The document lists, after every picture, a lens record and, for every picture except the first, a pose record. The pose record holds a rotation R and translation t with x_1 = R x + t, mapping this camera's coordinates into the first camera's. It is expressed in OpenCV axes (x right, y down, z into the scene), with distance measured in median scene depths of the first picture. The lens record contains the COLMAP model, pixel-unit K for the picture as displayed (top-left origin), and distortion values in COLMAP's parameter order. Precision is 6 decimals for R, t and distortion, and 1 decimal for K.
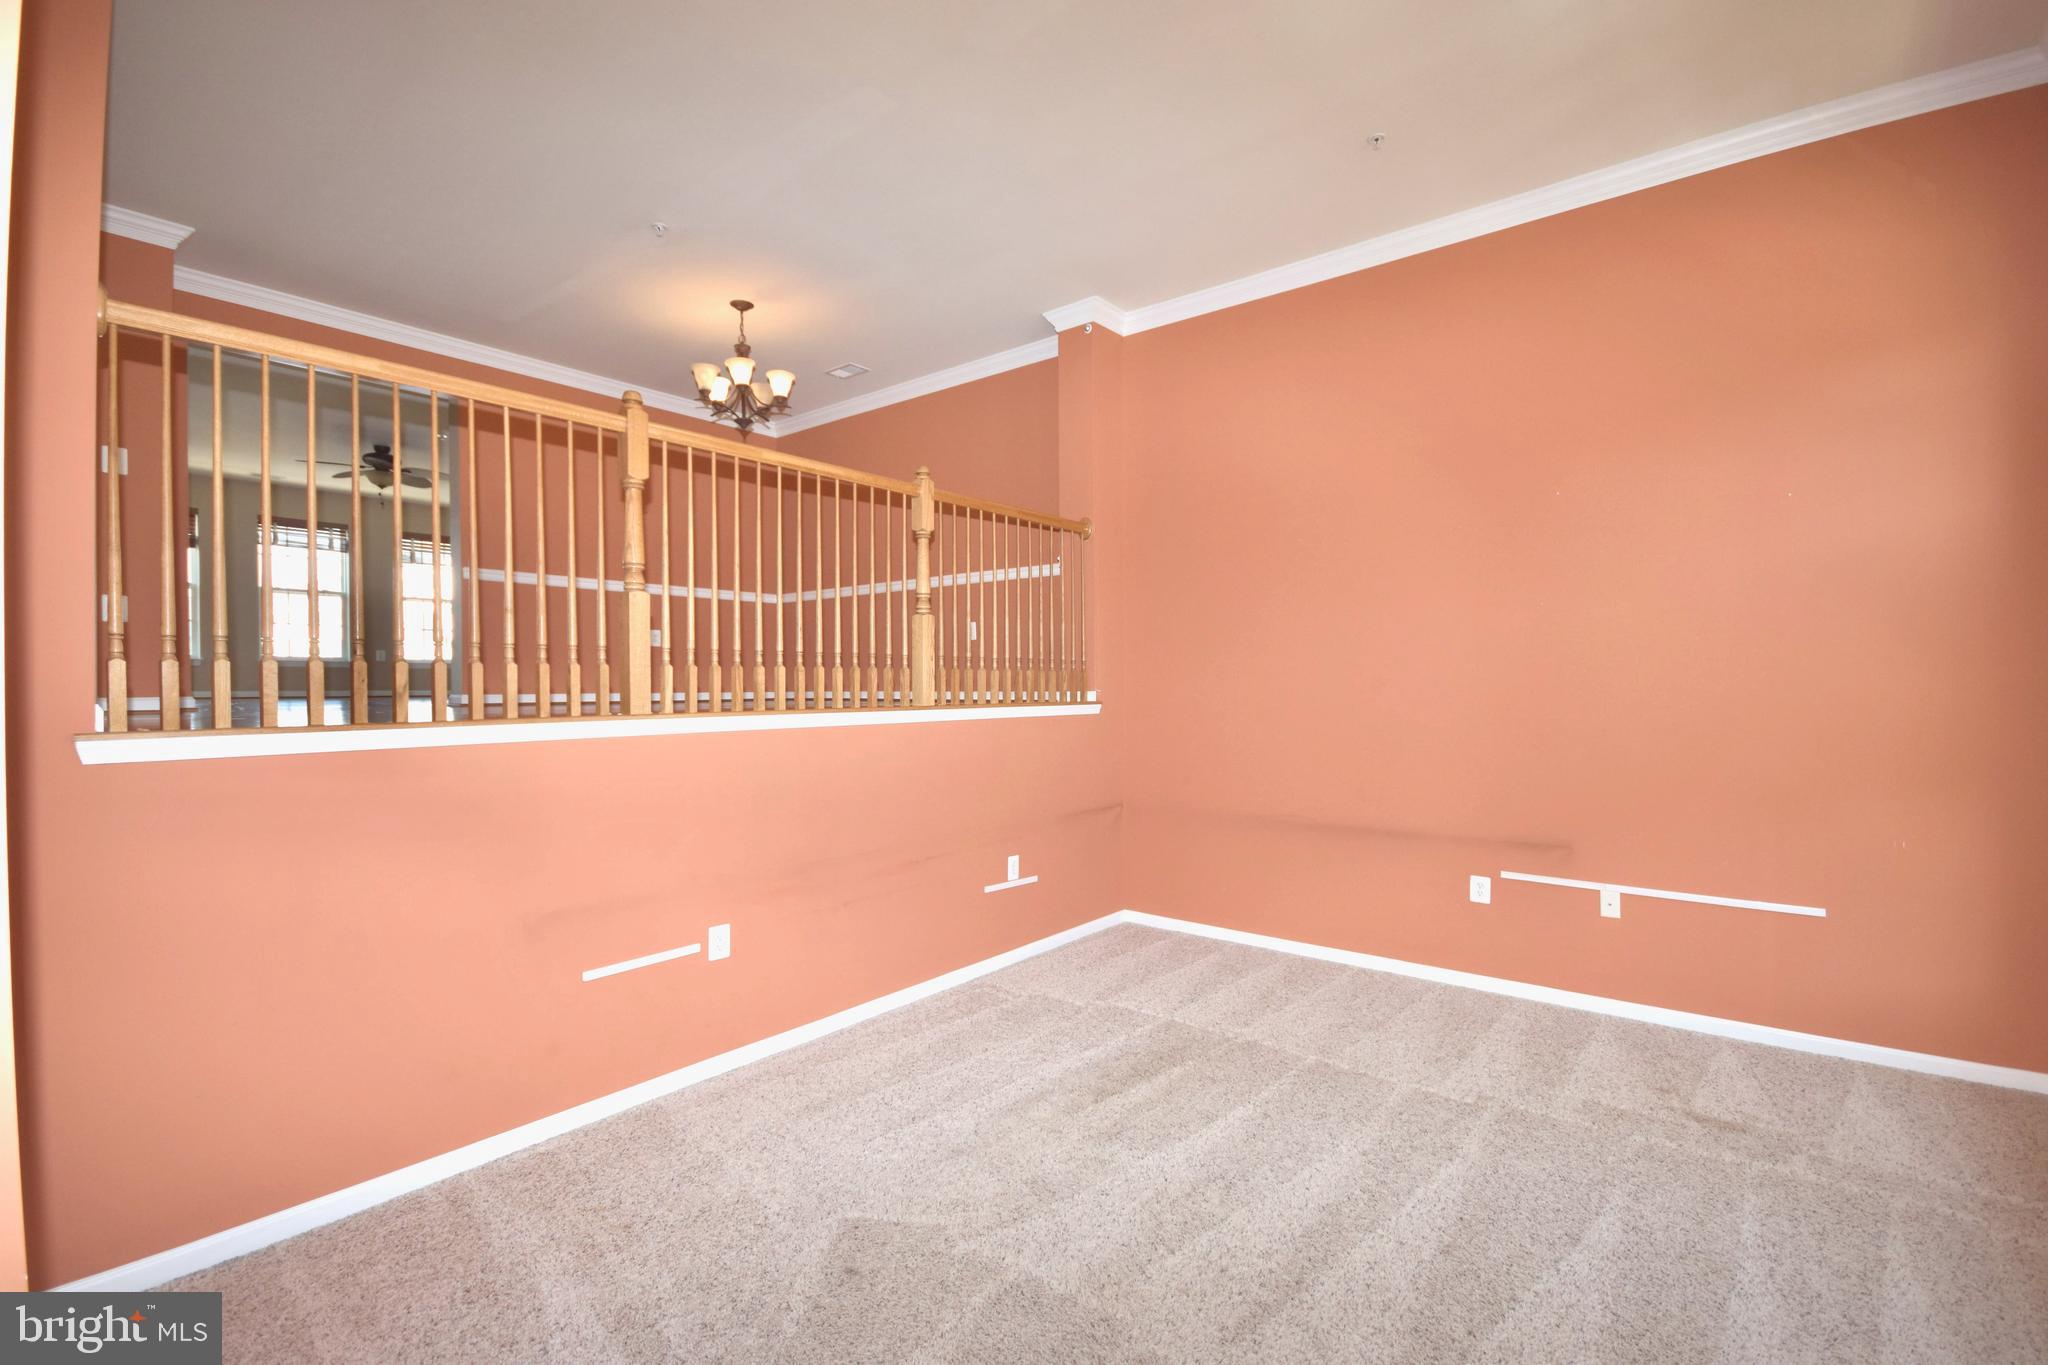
lens RADIAL K [[896.5, 0, 1032.6], [0, 896.5, 705.3], [0, 0, 1]] dist [0.000404, -0.007336]
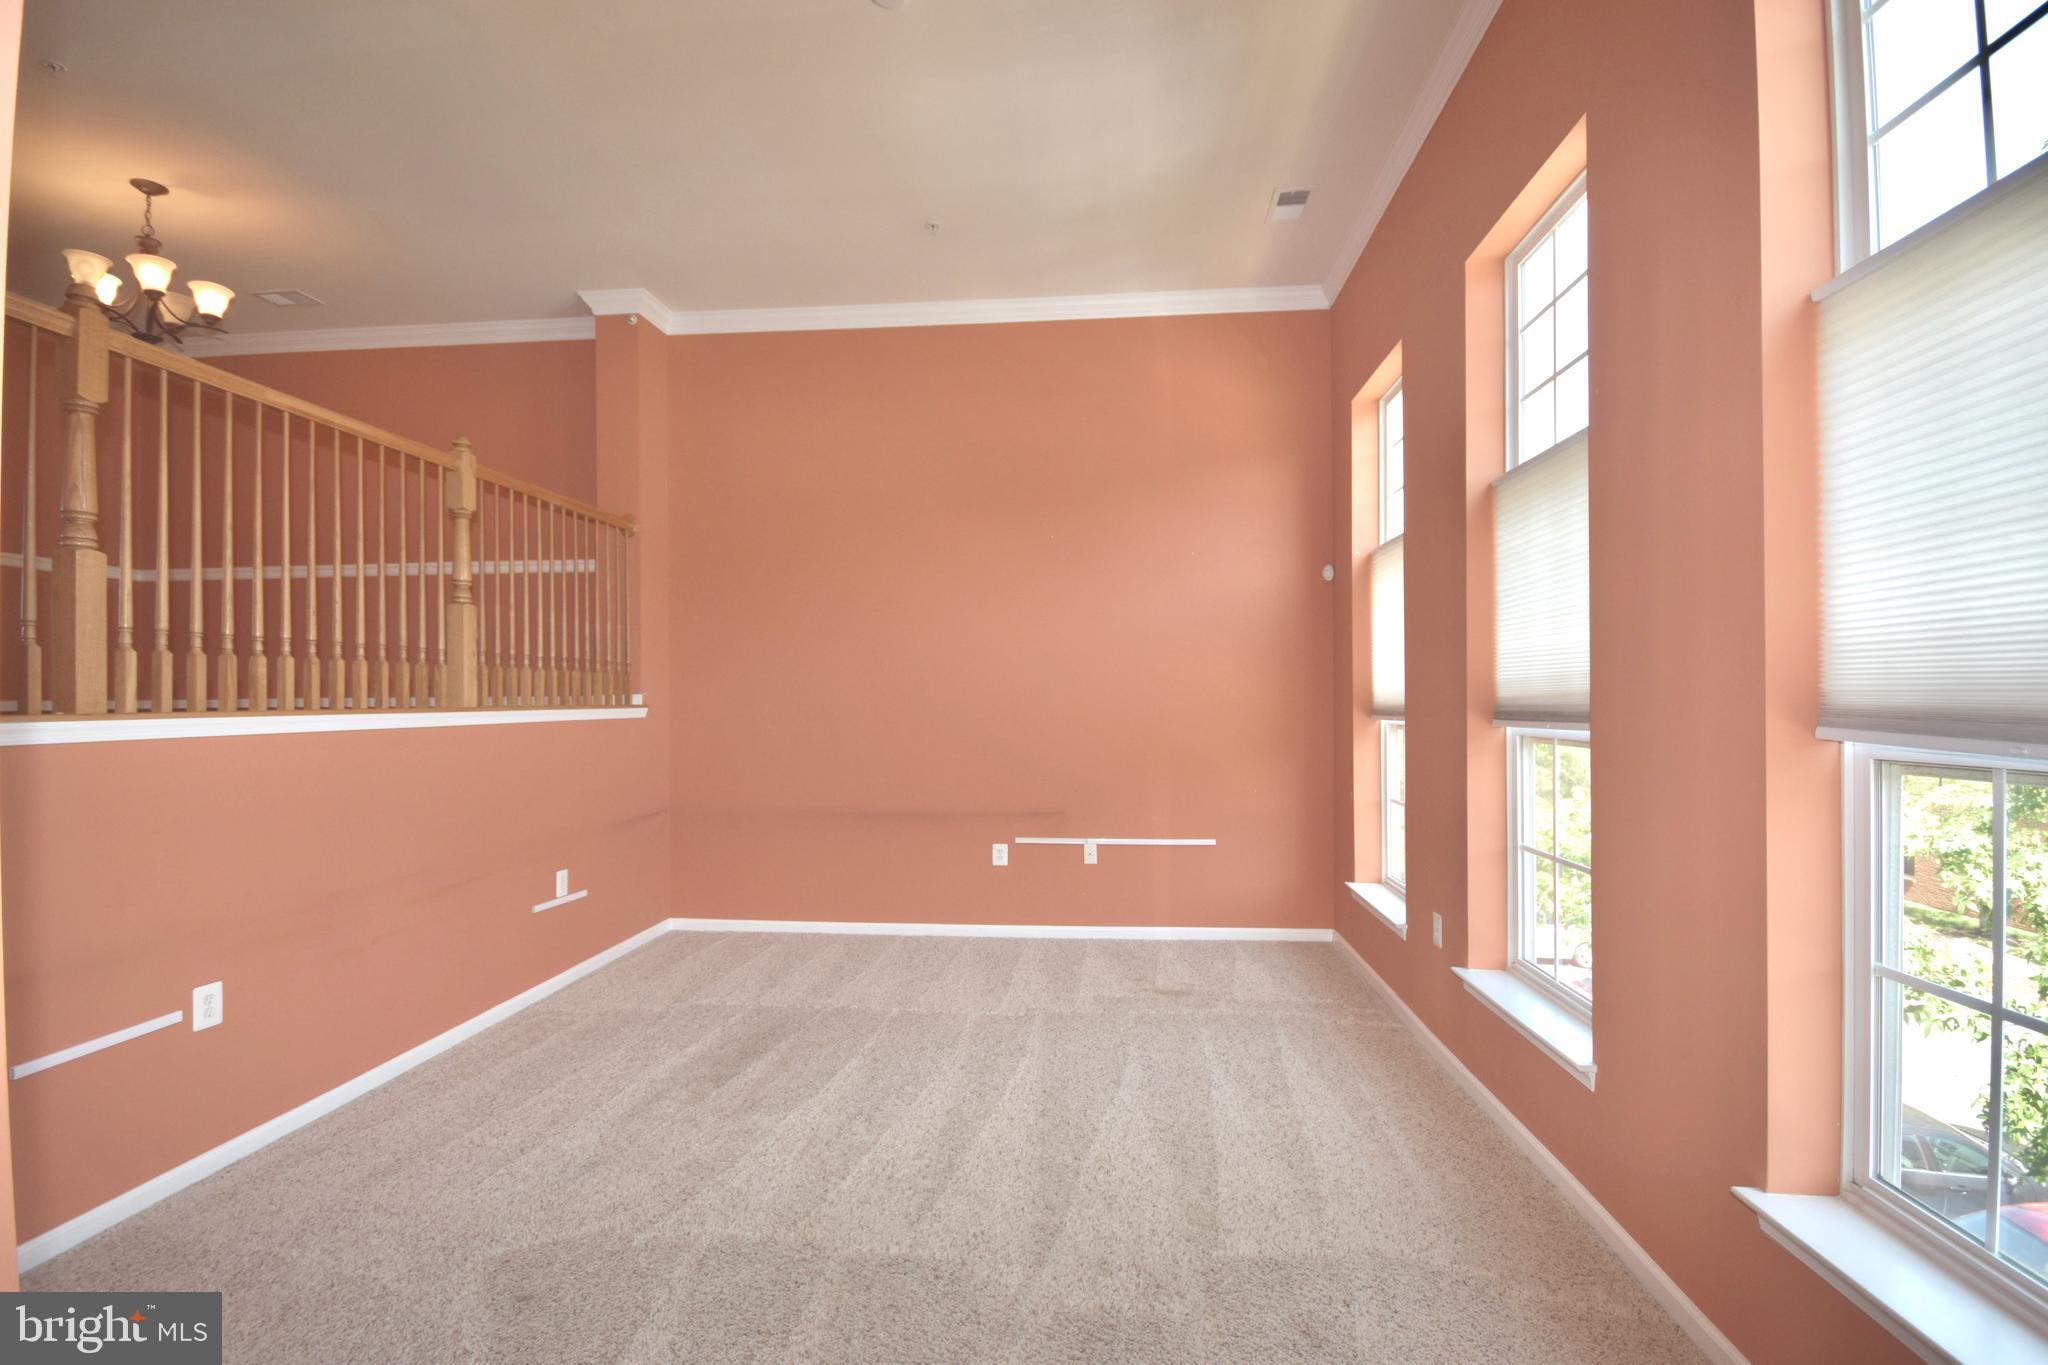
lens RADIAL K [[896.5, 0, 1032.6], [0, 896.5, 705.3], [0, 0, 1]] dist [0.000404, -0.007336]
pose [[0.826864, -0.005089, 0.562379, -0.164826], [0.014738, 0.999812, -0.012622, 0.019331], [-0.562209, 0.018725, 0.826783, -0.046533]]
